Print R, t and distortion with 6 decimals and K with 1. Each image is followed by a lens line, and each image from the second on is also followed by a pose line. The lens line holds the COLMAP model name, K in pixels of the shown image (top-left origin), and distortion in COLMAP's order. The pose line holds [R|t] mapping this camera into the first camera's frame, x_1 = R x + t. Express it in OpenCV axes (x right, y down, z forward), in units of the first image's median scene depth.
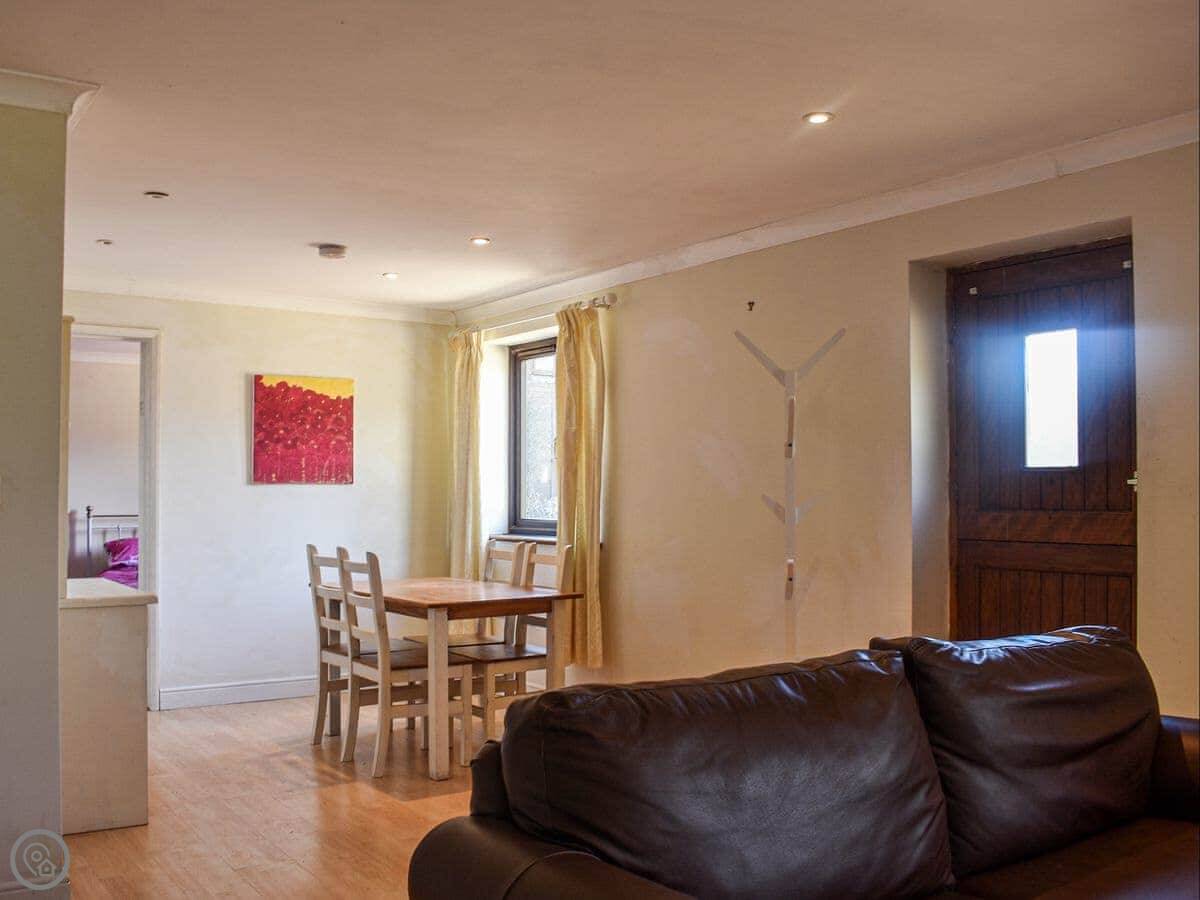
lens RADIAL K [[1145.8, 0, 600.0], [0, 1145.8, 450.0], [0, 0, 1]] dist [-0.062559, -0.001645]
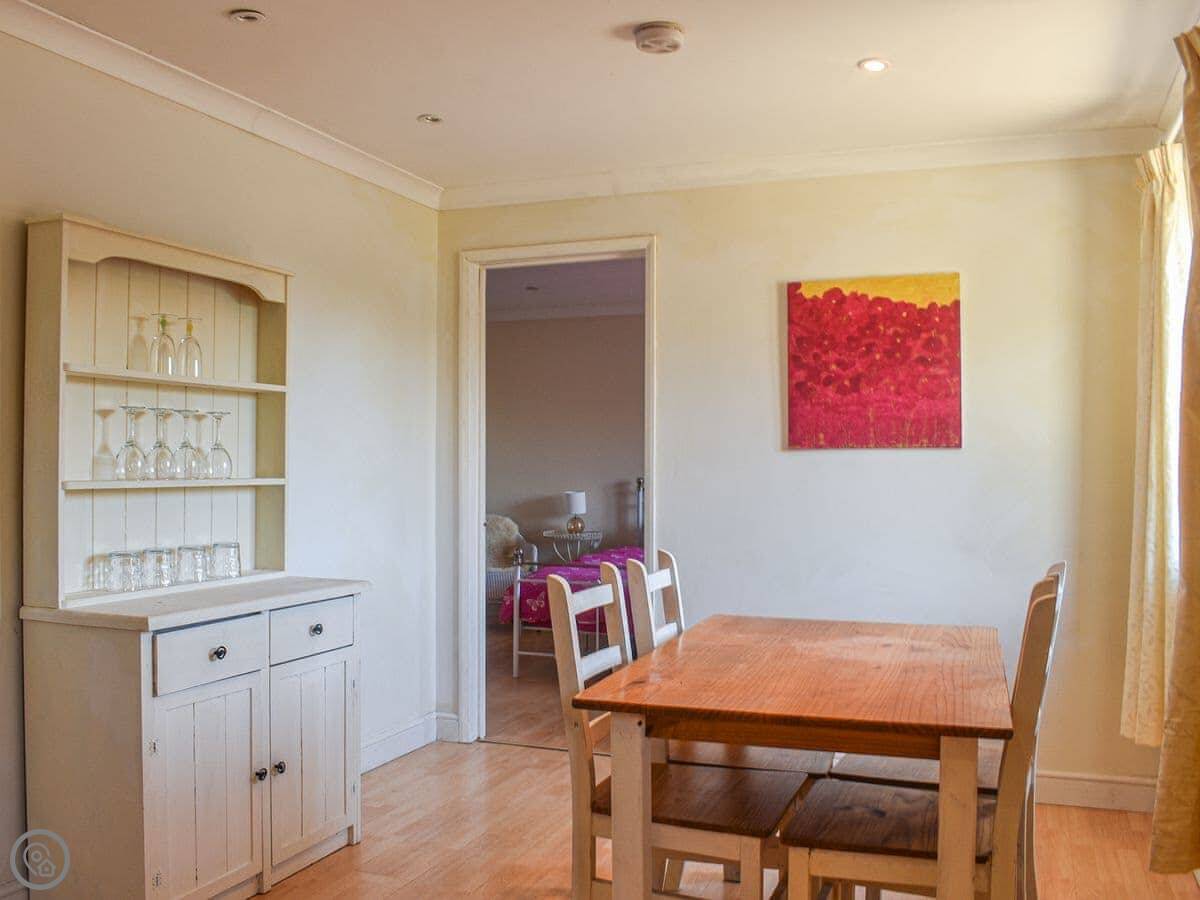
lens RADIAL K [[1145.8, 0, 600.0], [0, 1145.8, 450.0], [0, 0, 1]] dist [-0.062559, -0.001645]
pose [[0.538104, -0.016428, -0.842718, 0.185611], [0.024483, 0.999693, -0.003855, 0.029233], [0.842523, -0.018558, 0.538341, 0.542731]]
